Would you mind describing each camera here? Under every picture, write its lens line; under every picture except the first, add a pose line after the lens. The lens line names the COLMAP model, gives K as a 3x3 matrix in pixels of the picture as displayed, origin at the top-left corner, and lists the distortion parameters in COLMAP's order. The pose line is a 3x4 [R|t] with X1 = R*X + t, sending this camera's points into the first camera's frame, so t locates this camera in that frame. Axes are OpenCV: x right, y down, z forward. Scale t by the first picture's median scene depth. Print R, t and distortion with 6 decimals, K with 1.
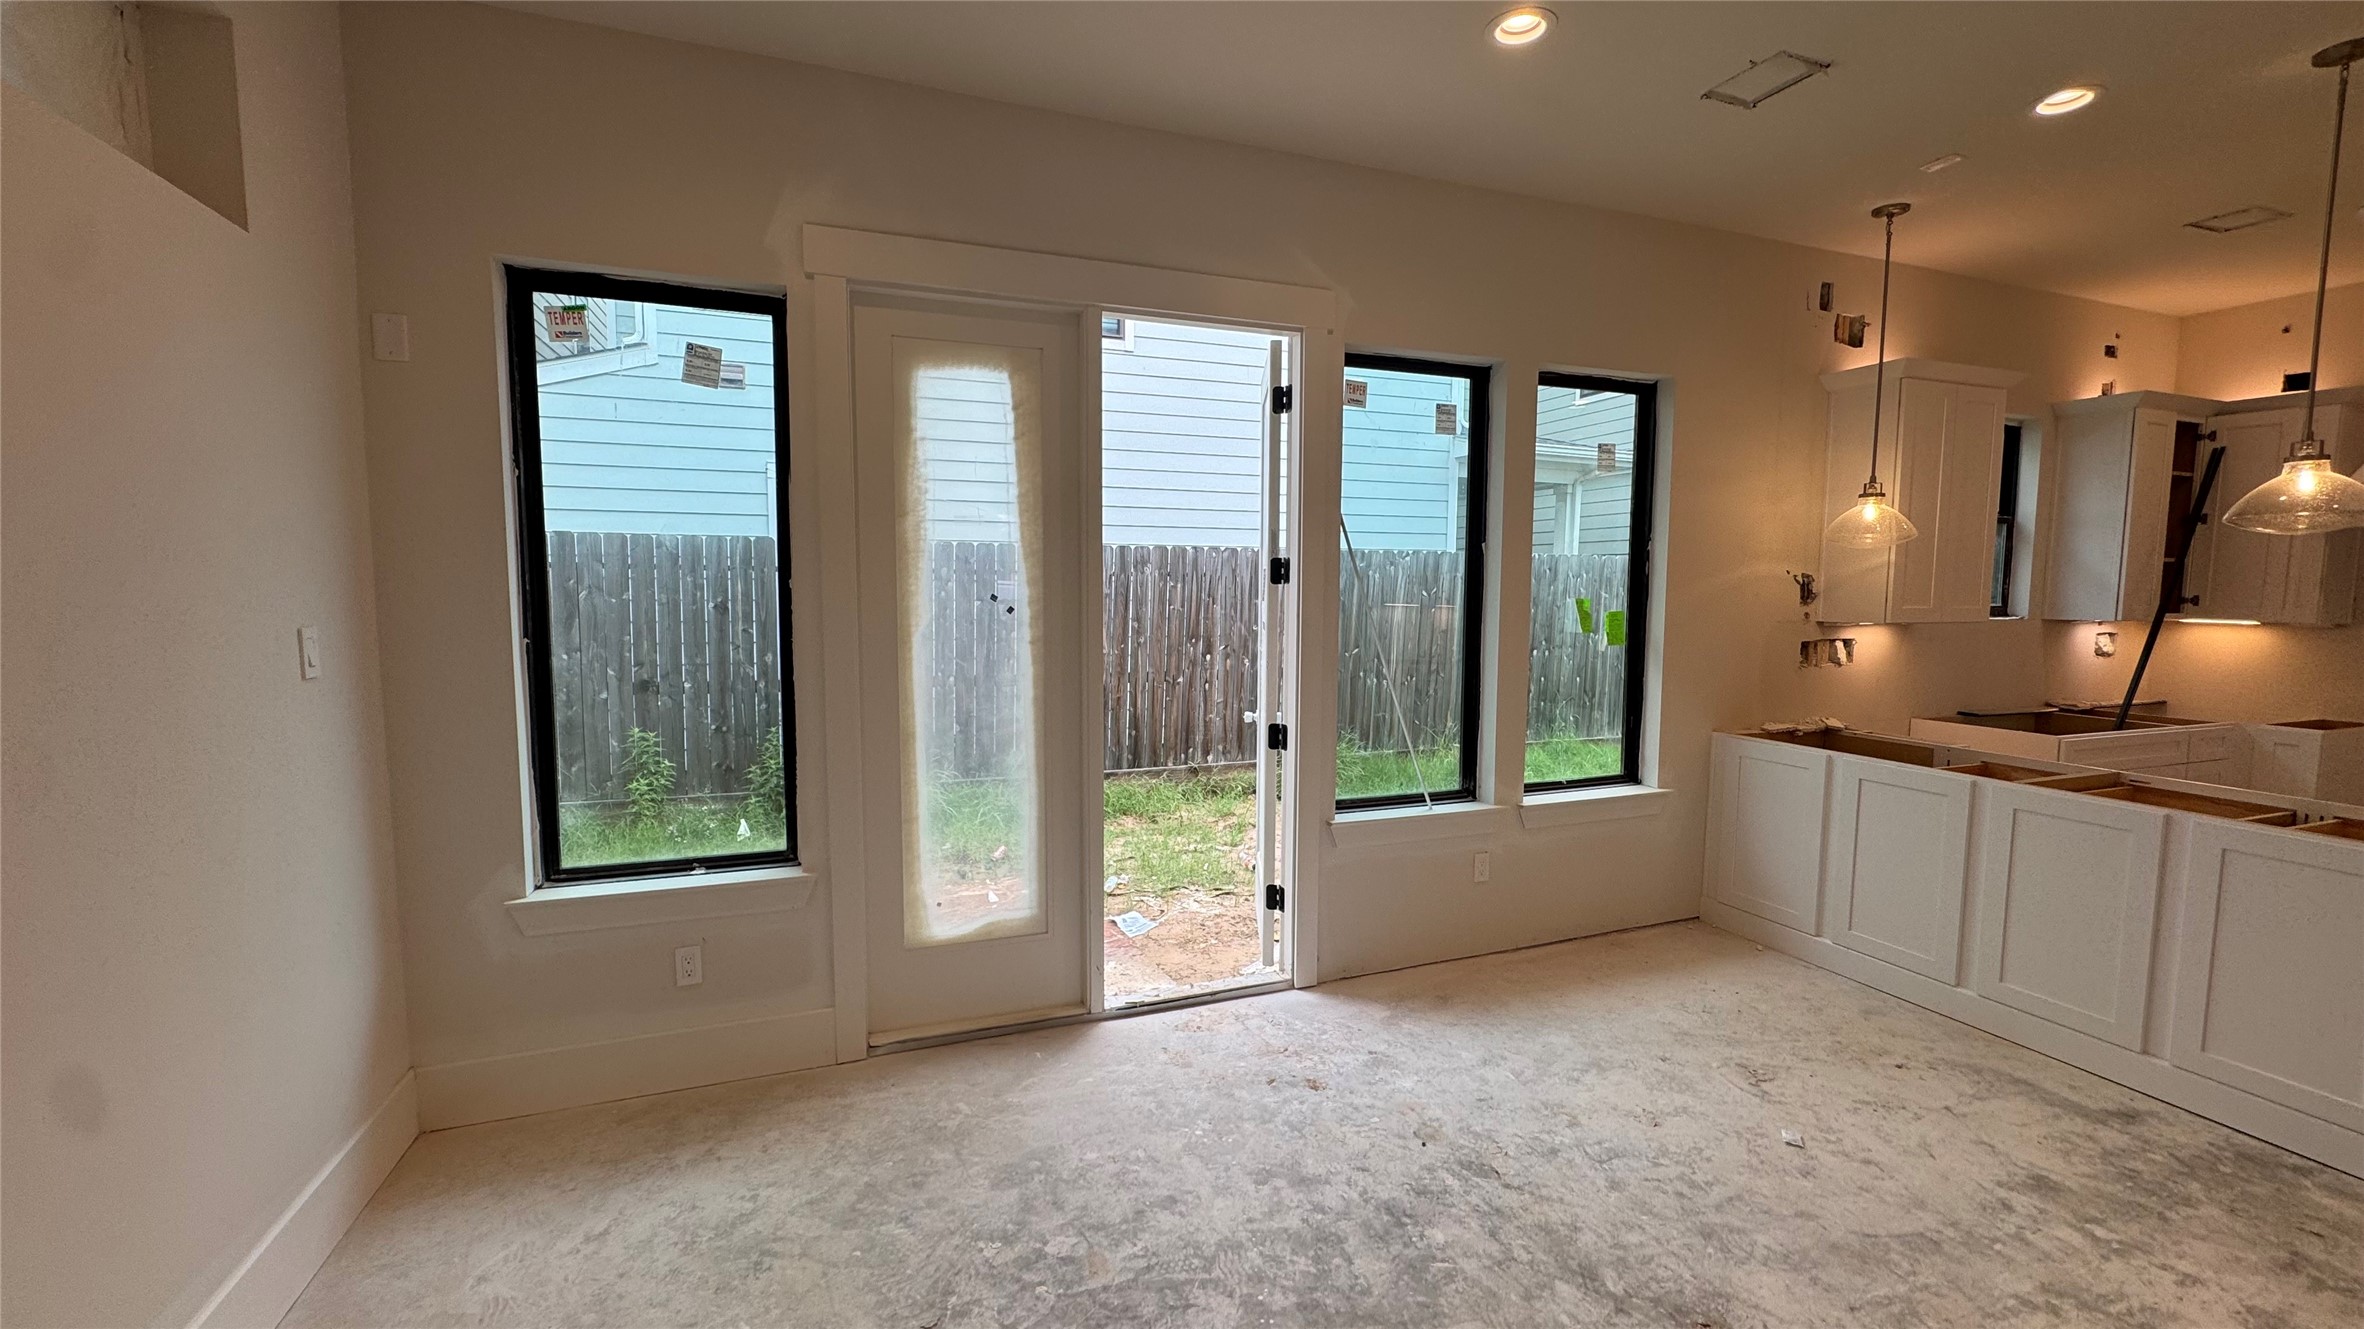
lens RADIAL K [[940.5, 0, 1196.8], [0, 940.5, 666.0], [0, 0, 1]] dist [-0.000880, 0.000742]
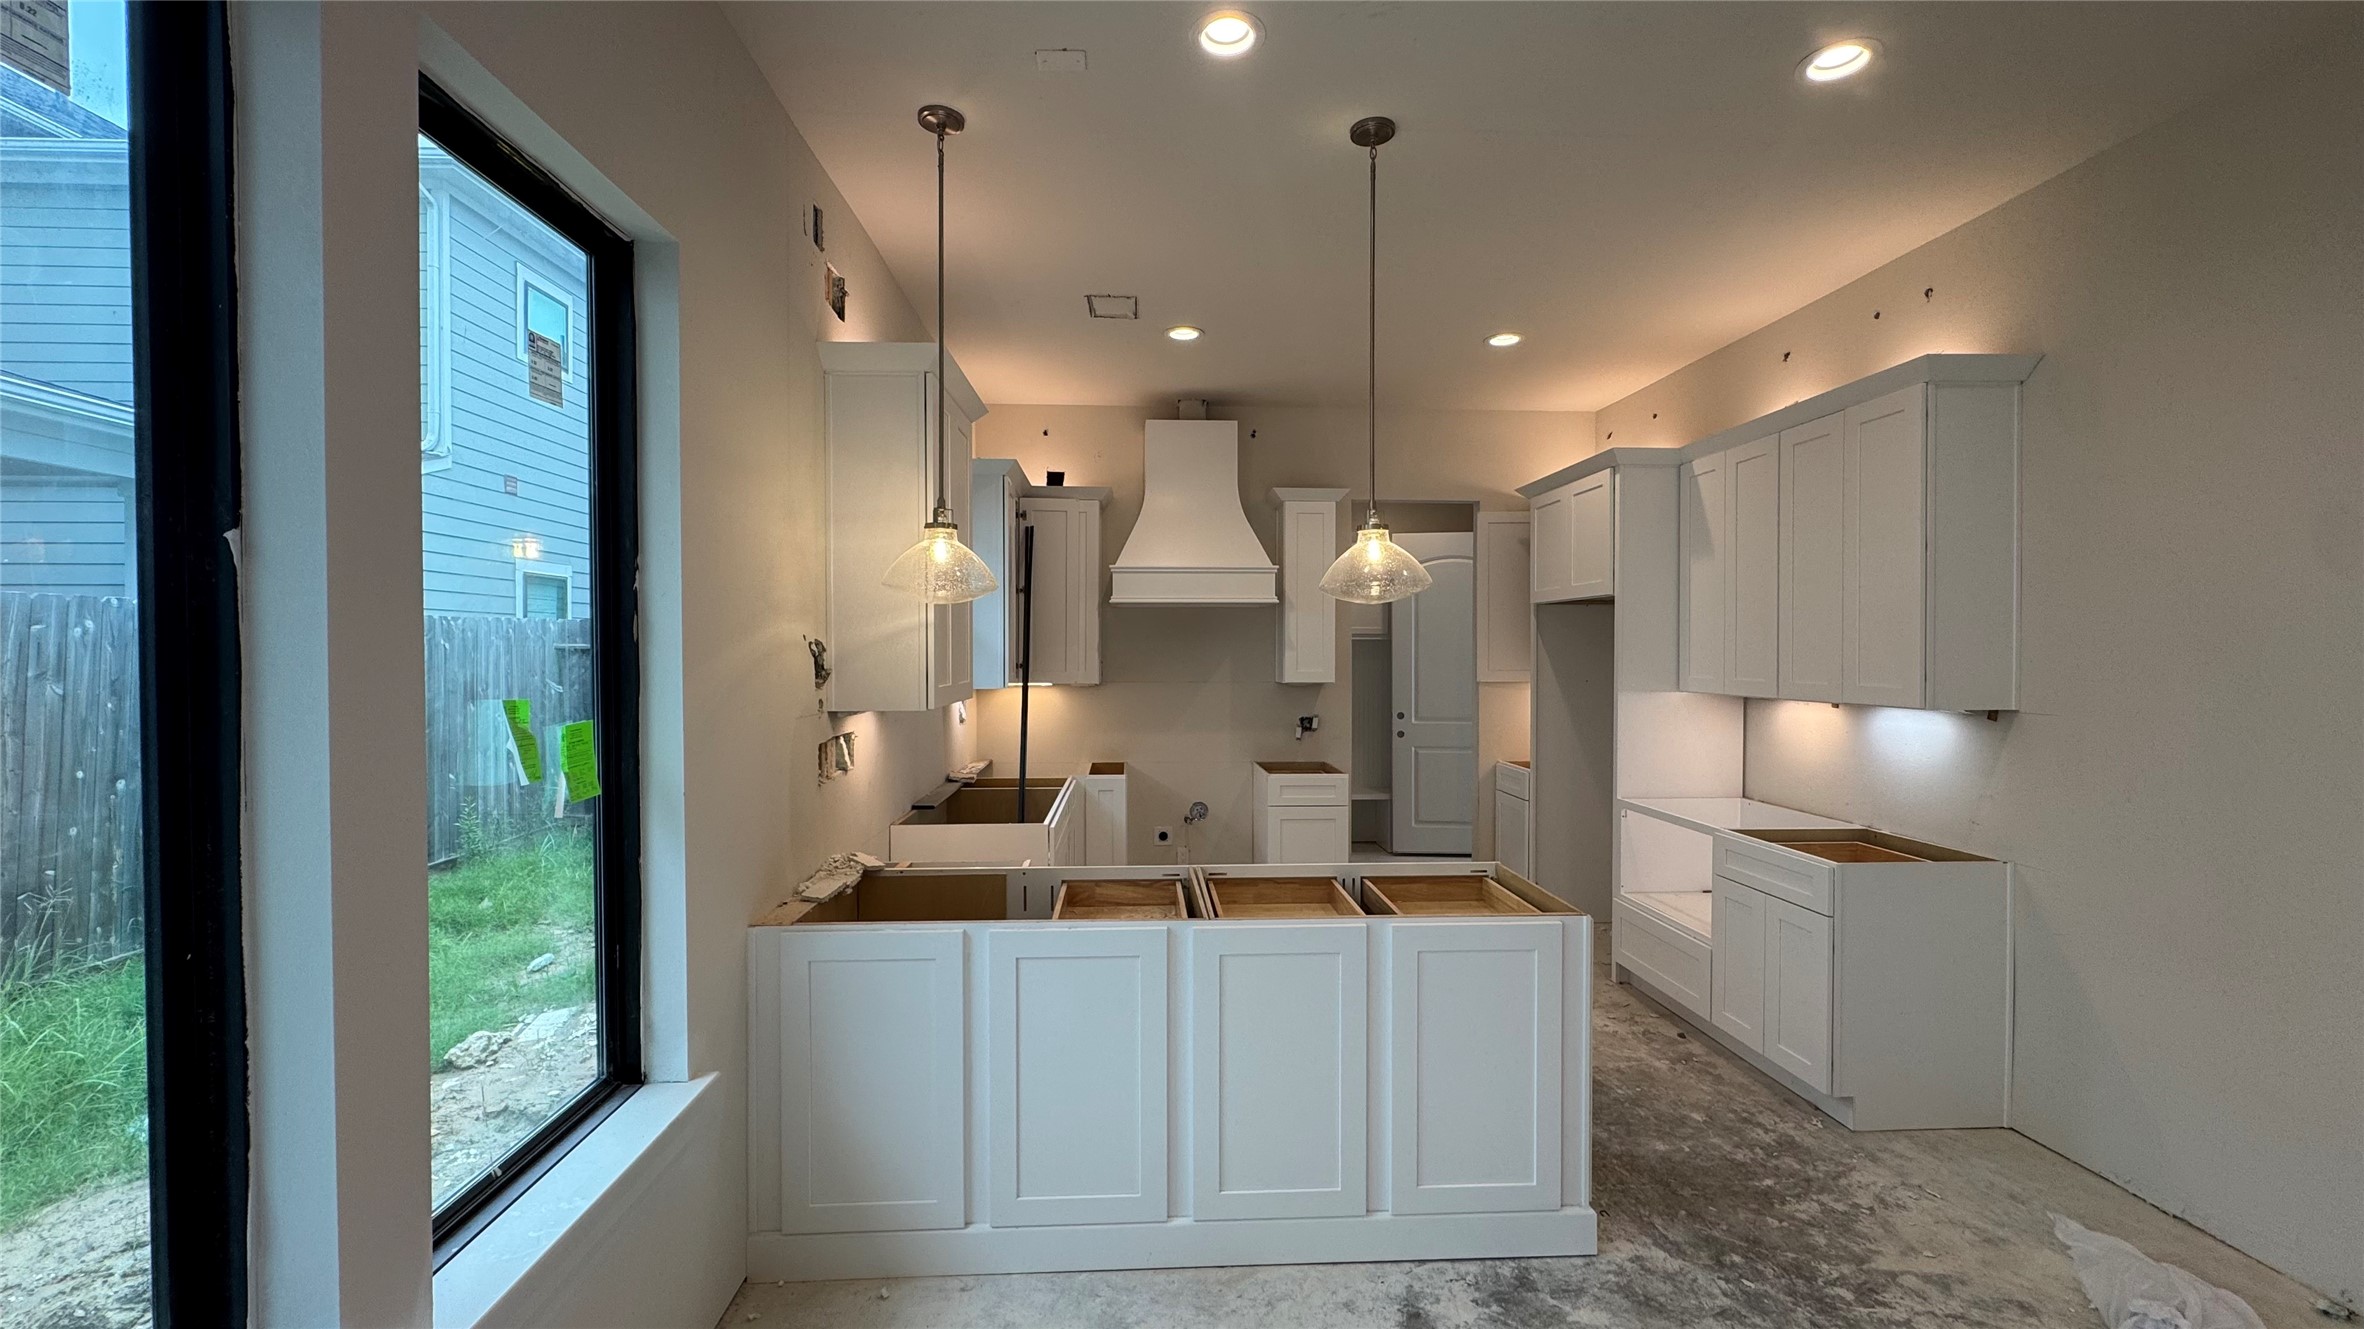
lens RADIAL K [[940.5, 0, 1183.7], [0, 940.5, 661.2], [0, 0, 1]] dist [-0.000880, 0.000742]
pose [[0.313999, -0.017664, 0.949259, 0.119213], [0.084066, 0.996417, -0.009266, -0.060693], [-0.945694, 0.082711, 0.314359, 0.605927]]
